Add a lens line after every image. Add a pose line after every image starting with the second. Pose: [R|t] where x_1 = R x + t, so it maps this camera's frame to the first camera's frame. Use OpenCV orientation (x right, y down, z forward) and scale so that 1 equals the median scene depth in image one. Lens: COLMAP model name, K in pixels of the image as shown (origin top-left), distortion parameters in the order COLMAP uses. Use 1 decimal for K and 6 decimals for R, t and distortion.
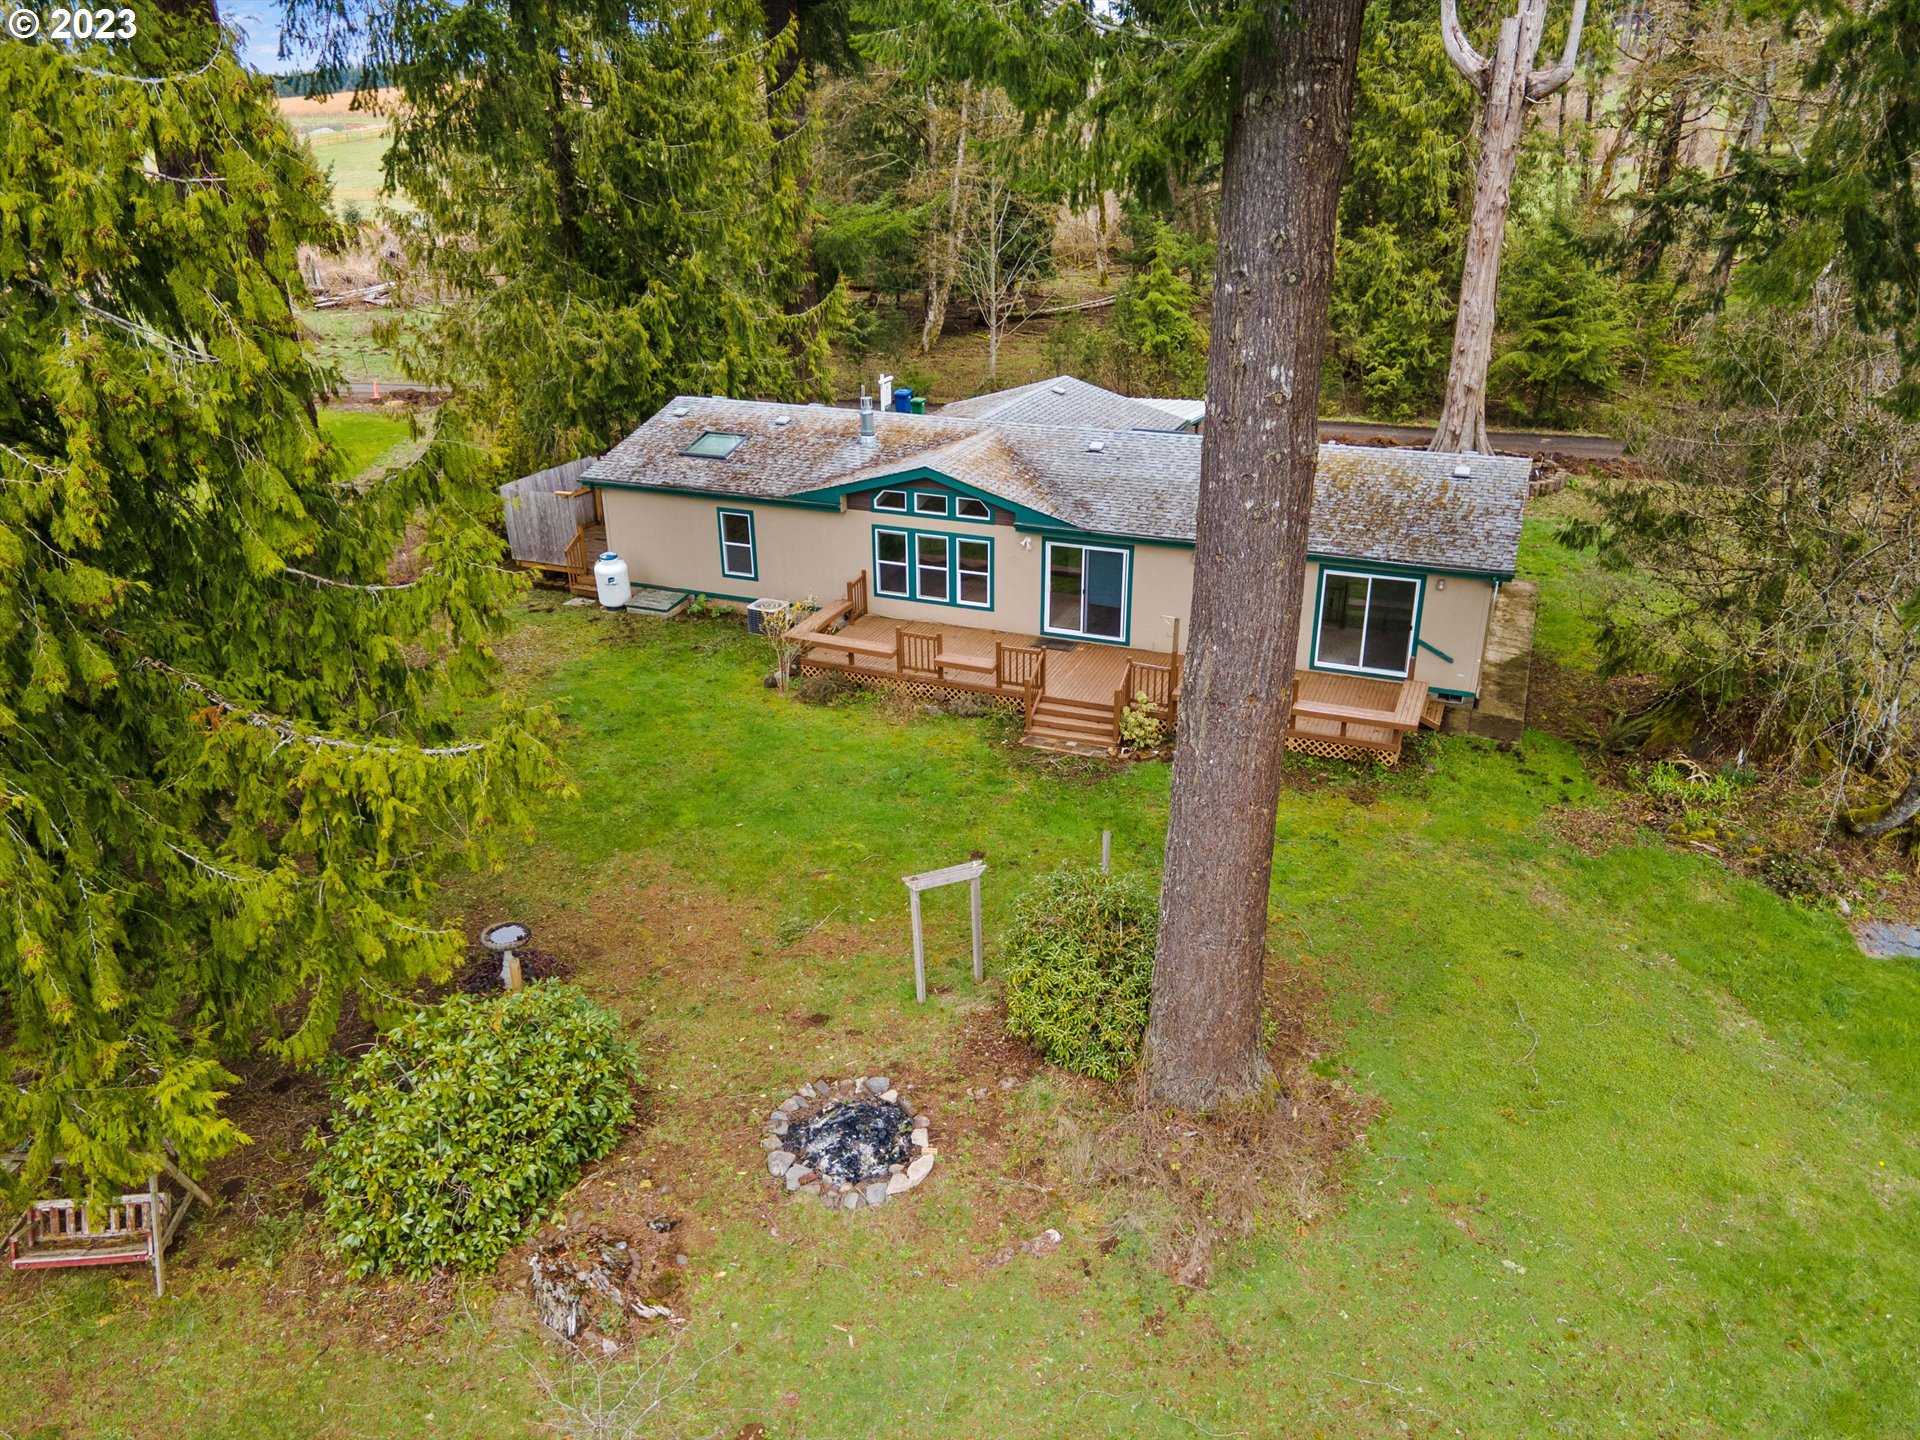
lens RADIAL K [[1341.7, 0, 967.7], [0, 1341.7, 722.2], [0, 0, 1]] dist [0.070317, -0.001162]
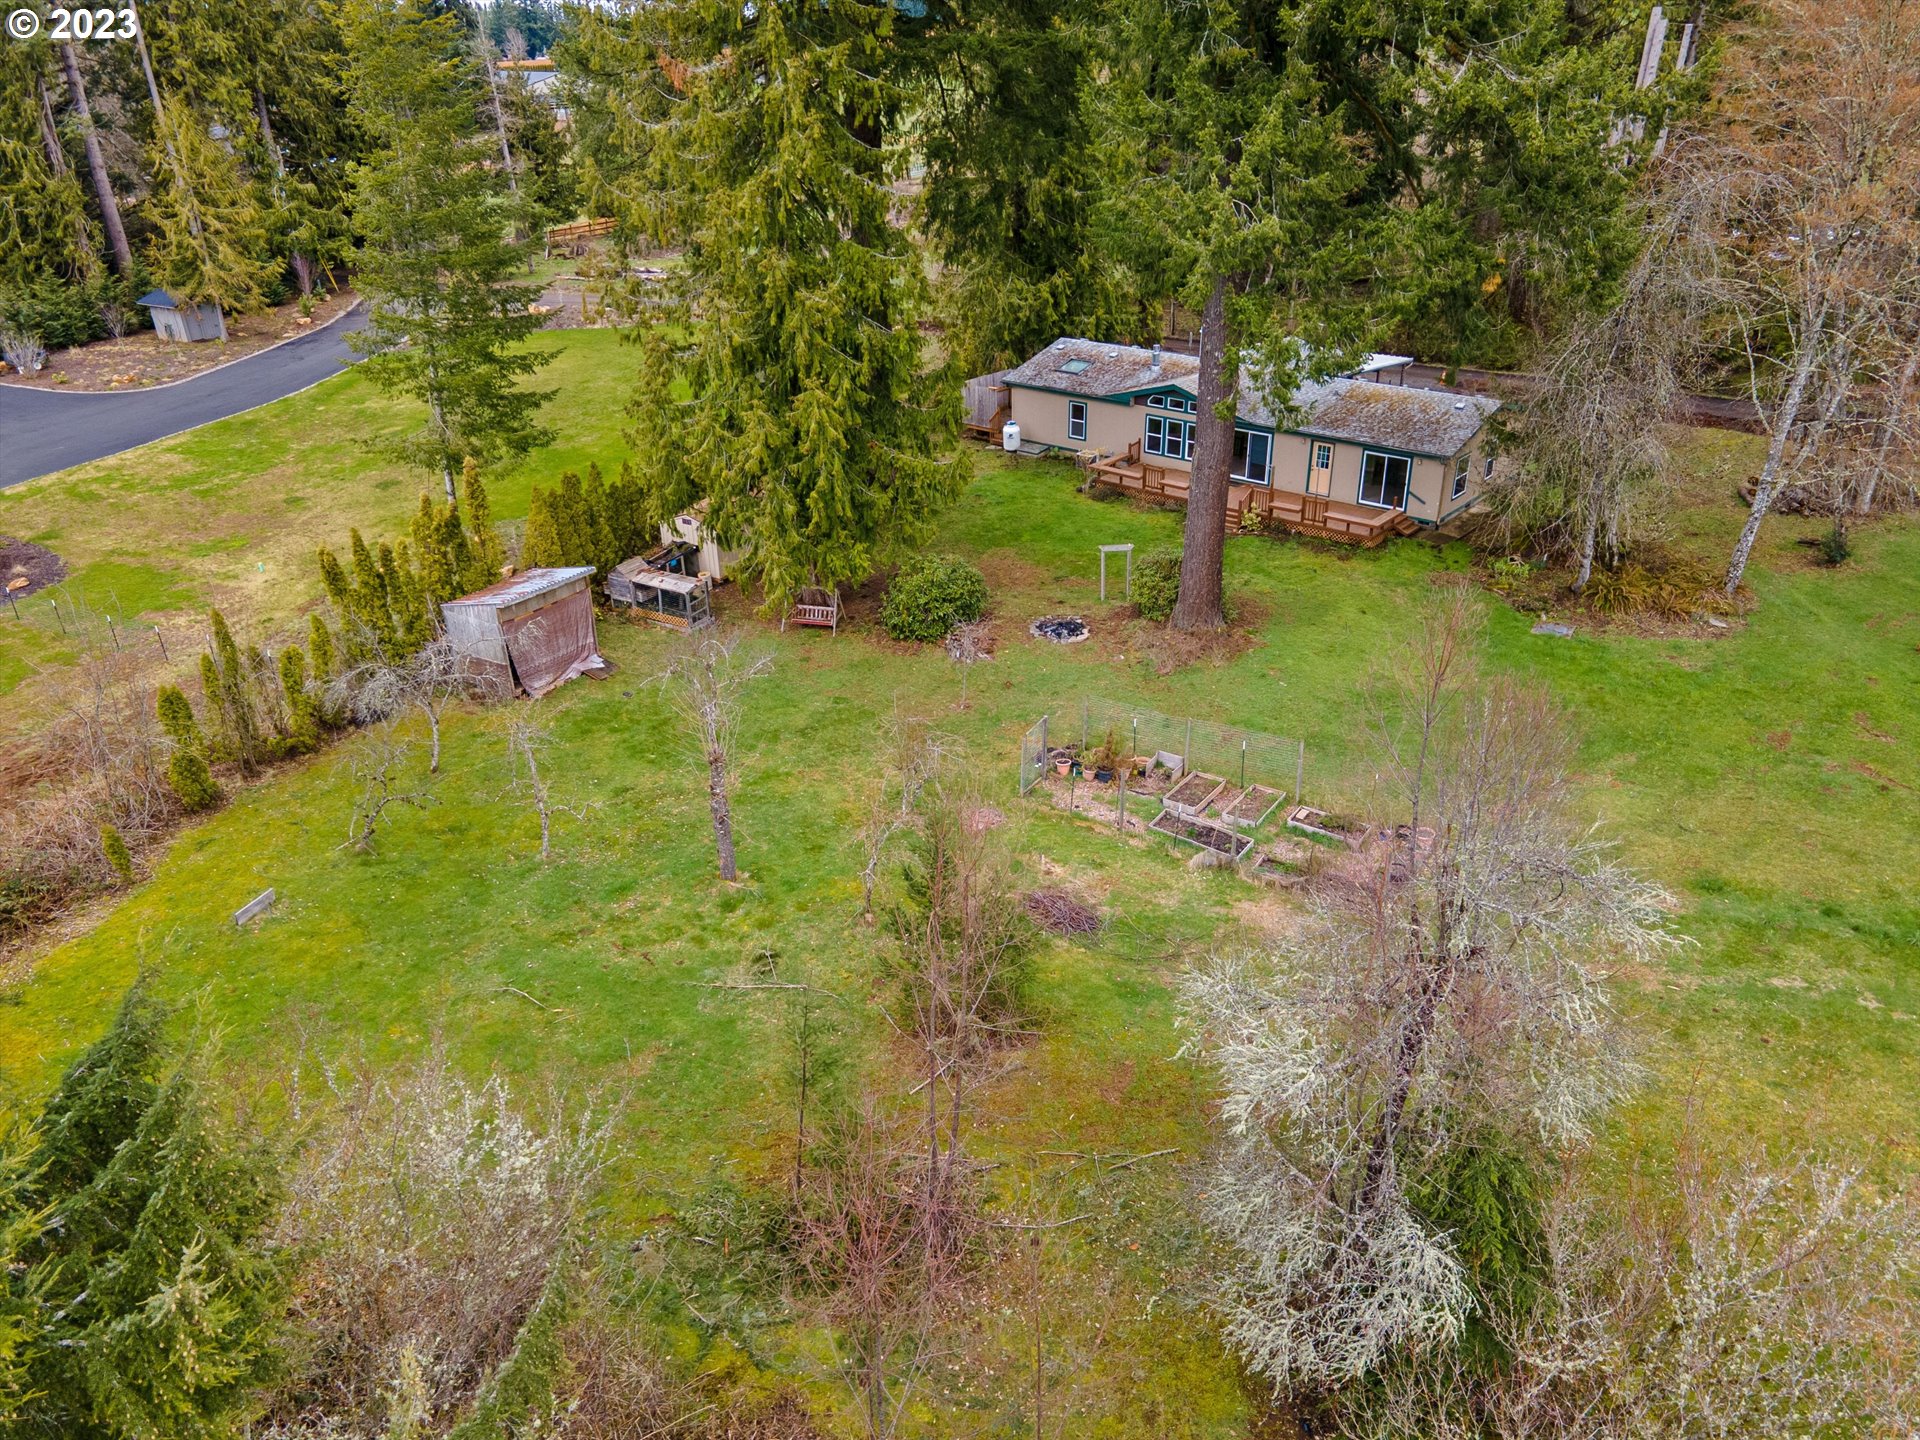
lens RADIAL K [[1403.6, 0, 960.0], [0, 1403.6, 720.0], [0, 0, 1]] dist [0.004109, -0.003580]
pose [[0.947461, 0.131316, -0.291673, 0.308998], [-0.118887, 0.991092, 0.060018, 0.188987], [0.296956, -0.022188, 0.954633, -0.950917]]
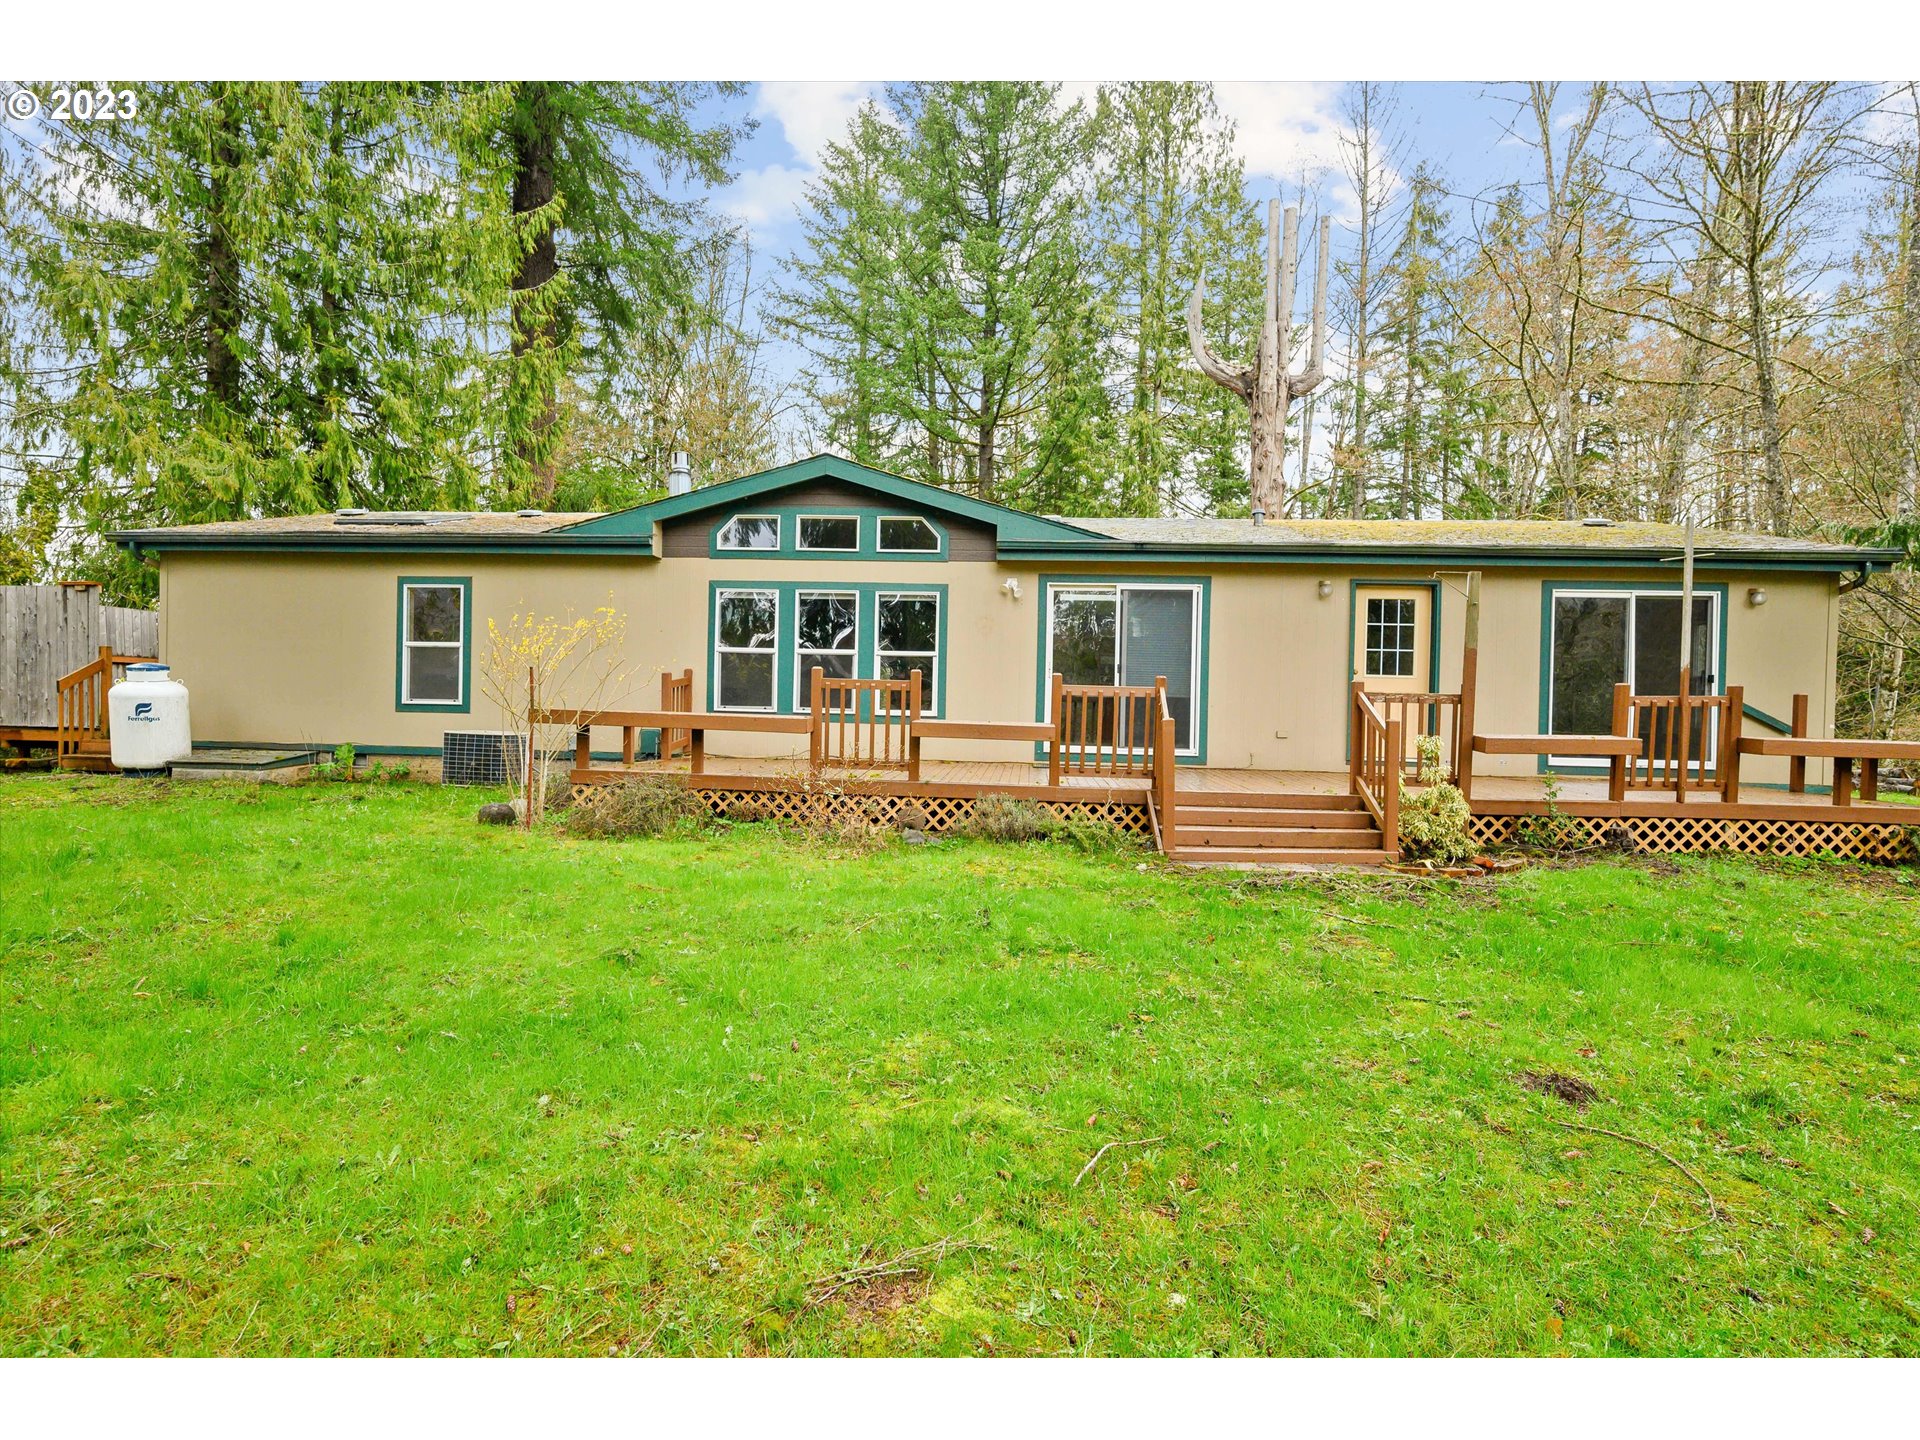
lens RADIAL K [[1022.4, 0, 960.0], [0, 1022.4, 720.0], [0, 0, 1]] dist [-0.000196, -0.000512]
pose [[0.952605, 0.022664, 0.303364, -0.098801], [0.095454, 0.924590, -0.368812, 0.068376], [-0.288845, 0.380289, 0.878606, 0.623044]]
